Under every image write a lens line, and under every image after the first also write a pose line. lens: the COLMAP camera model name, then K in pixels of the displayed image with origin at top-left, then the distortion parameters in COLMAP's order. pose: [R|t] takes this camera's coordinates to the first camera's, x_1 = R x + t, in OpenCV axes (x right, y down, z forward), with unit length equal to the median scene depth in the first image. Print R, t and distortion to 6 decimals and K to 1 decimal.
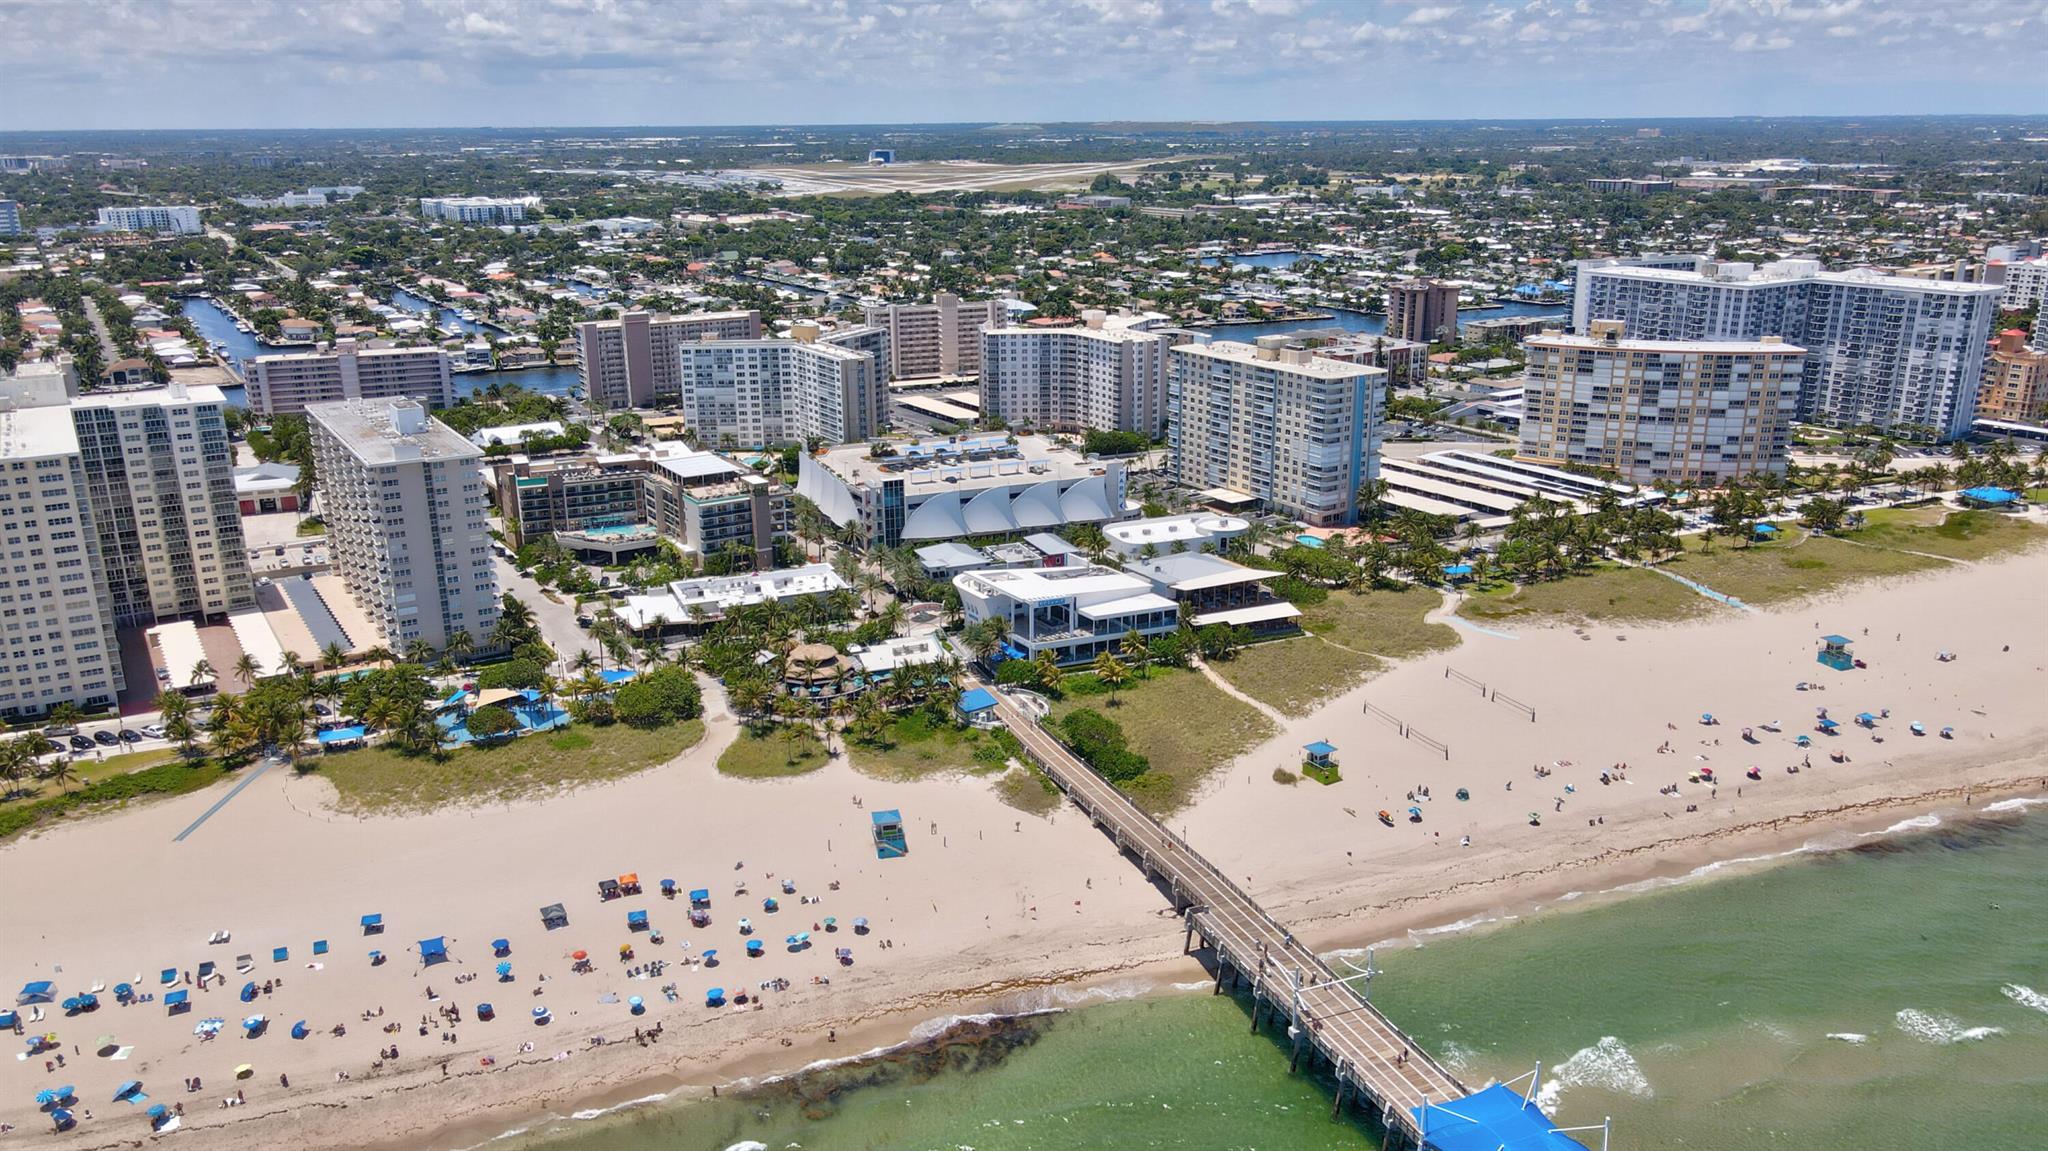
lens RADIAL K [[1493.9, 0, 1030.9], [0, 1493.9, 628.3], [0, 0, 1]] dist [-0.014996, 0.047245]
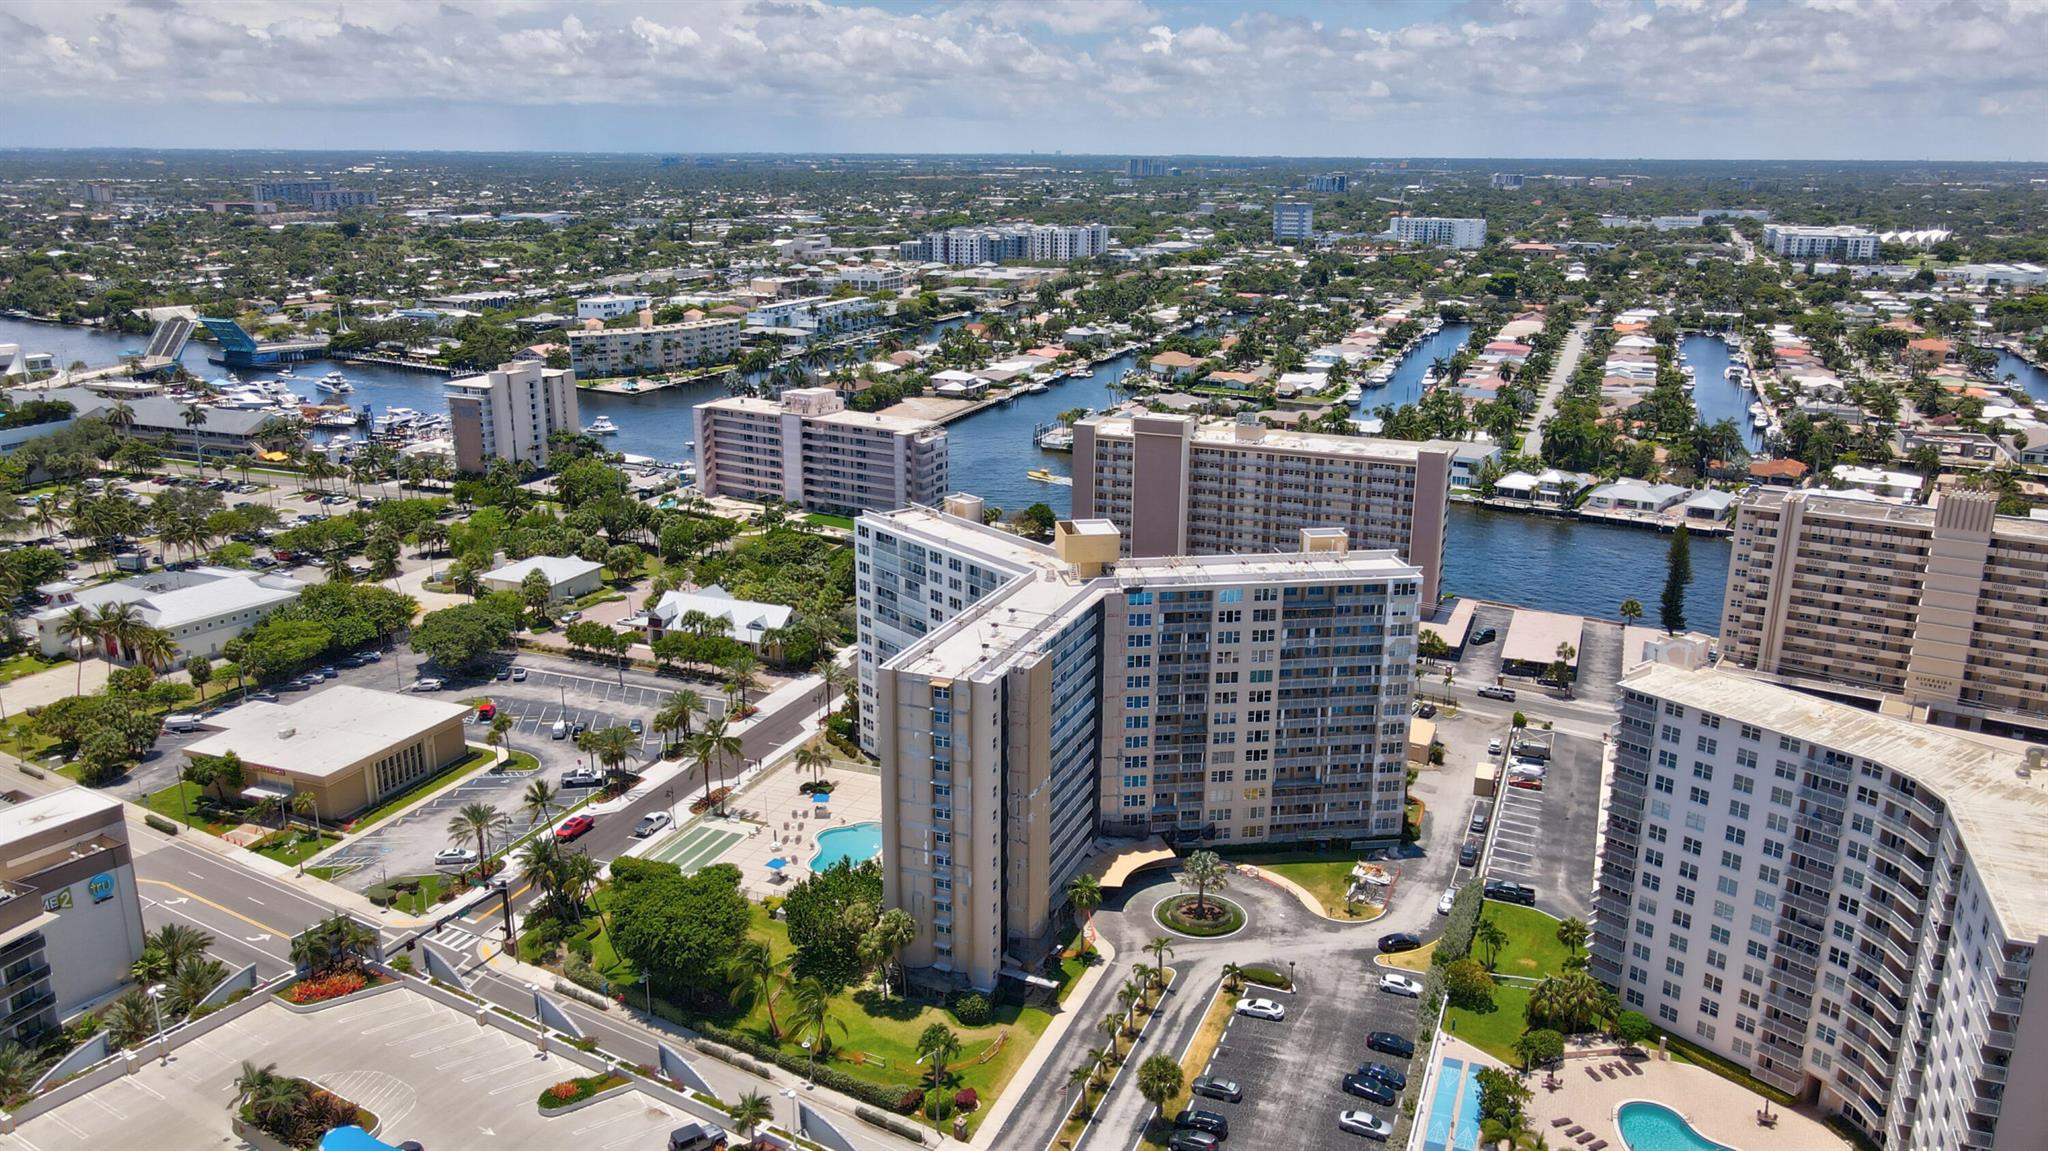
lens RADIAL K [[1494.0, 0, 1005.8], [0, 1494.0, 633.9], [0, 0, 1]] dist [-0.009516, 0.041134]
pose [[0.571486, 0.258531, -0.778823, 0.125978], [-0.271832, 0.955133, 0.117592, -0.217366], [0.774281, 0.144507, 0.616123, 0.772726]]
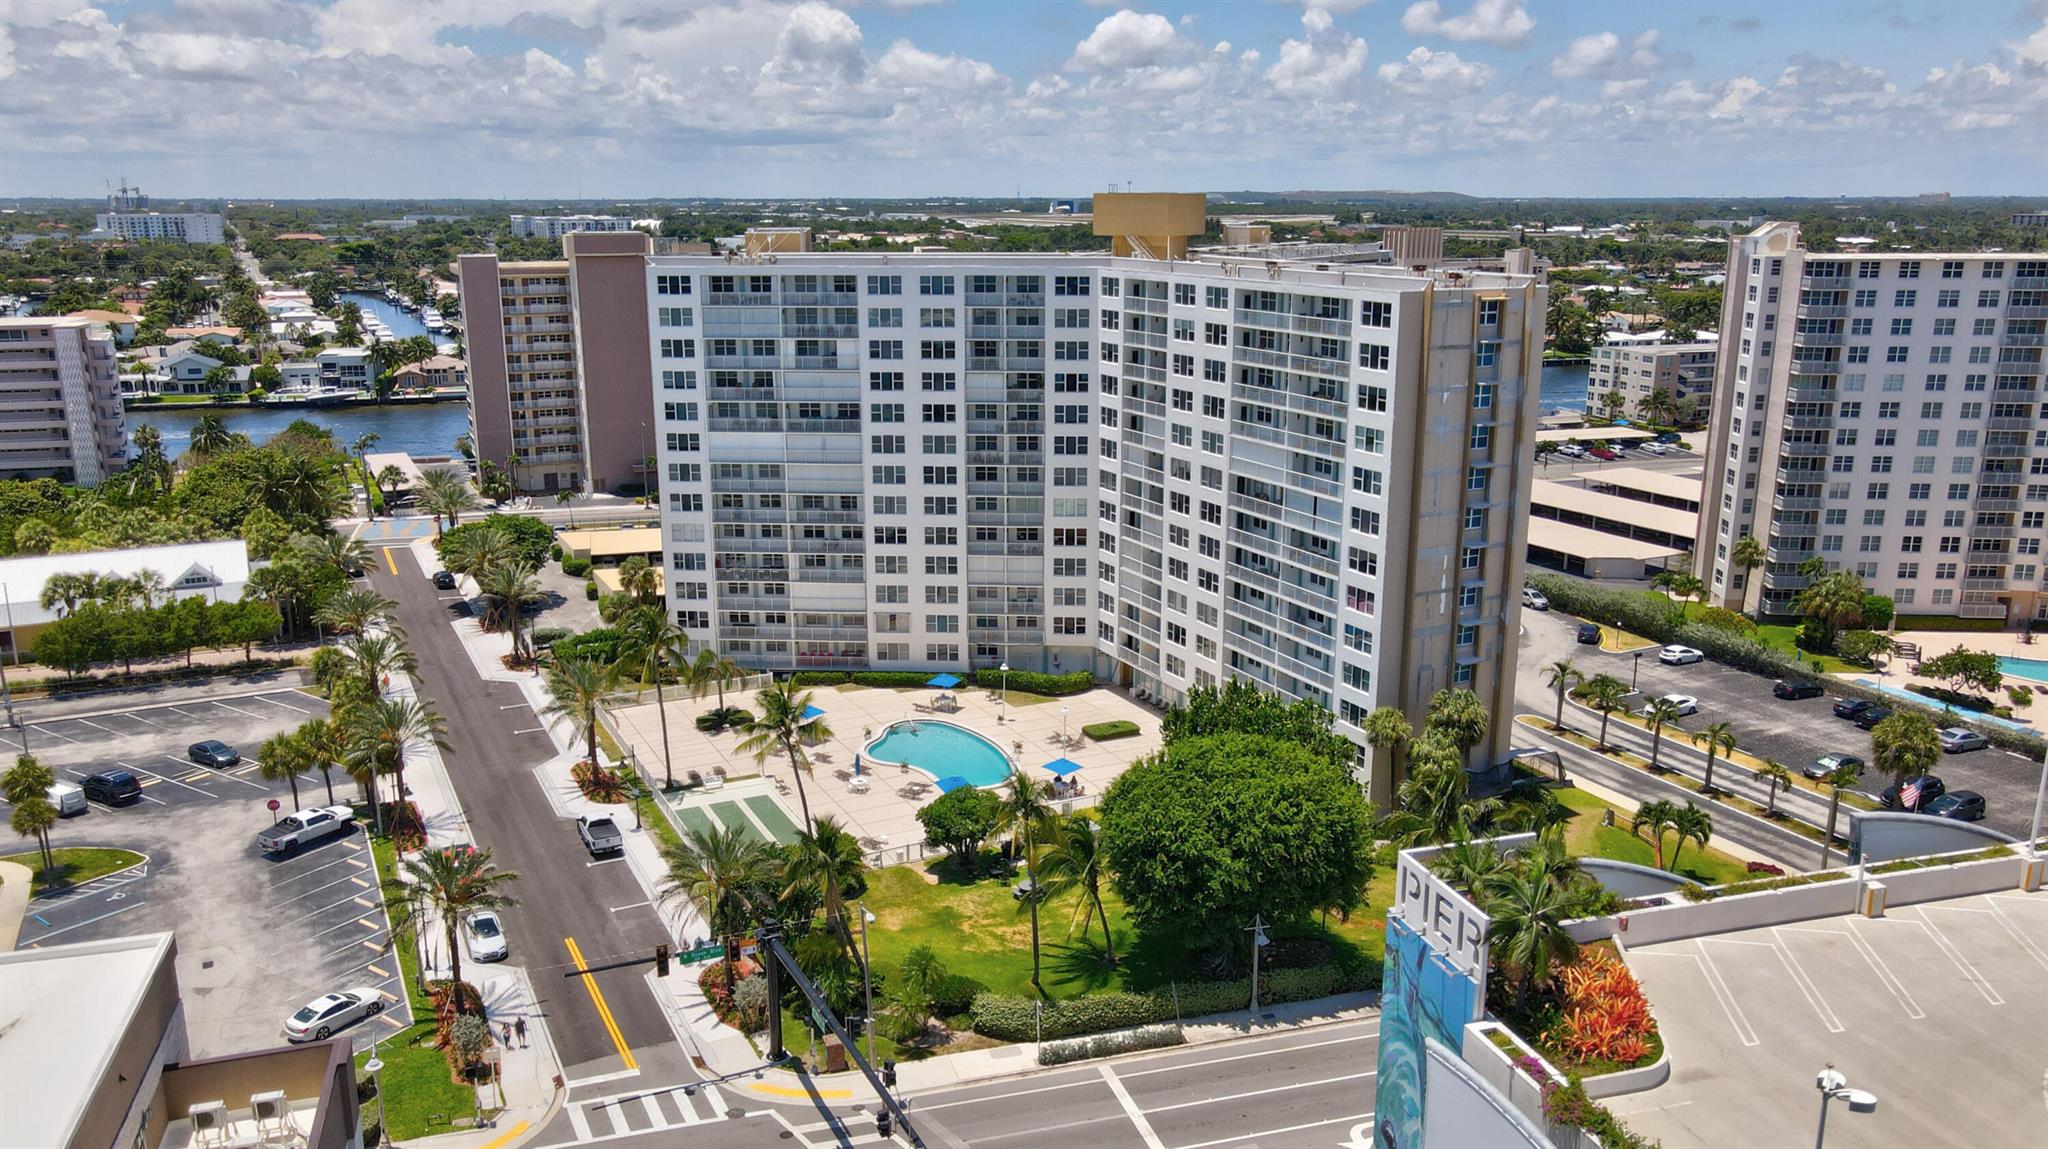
lens RADIAL K [[1547.9, 0, 1020.7], [0, 1547.9, 612.6], [0, 0, 1]] dist [-0.005831, 0.036220]
pose [[0.993868, 0.033650, -0.105326, -0.144216], [-0.040468, 0.997175, -0.063278, -0.116463], [0.102899, 0.067152, 0.992422, 0.750488]]
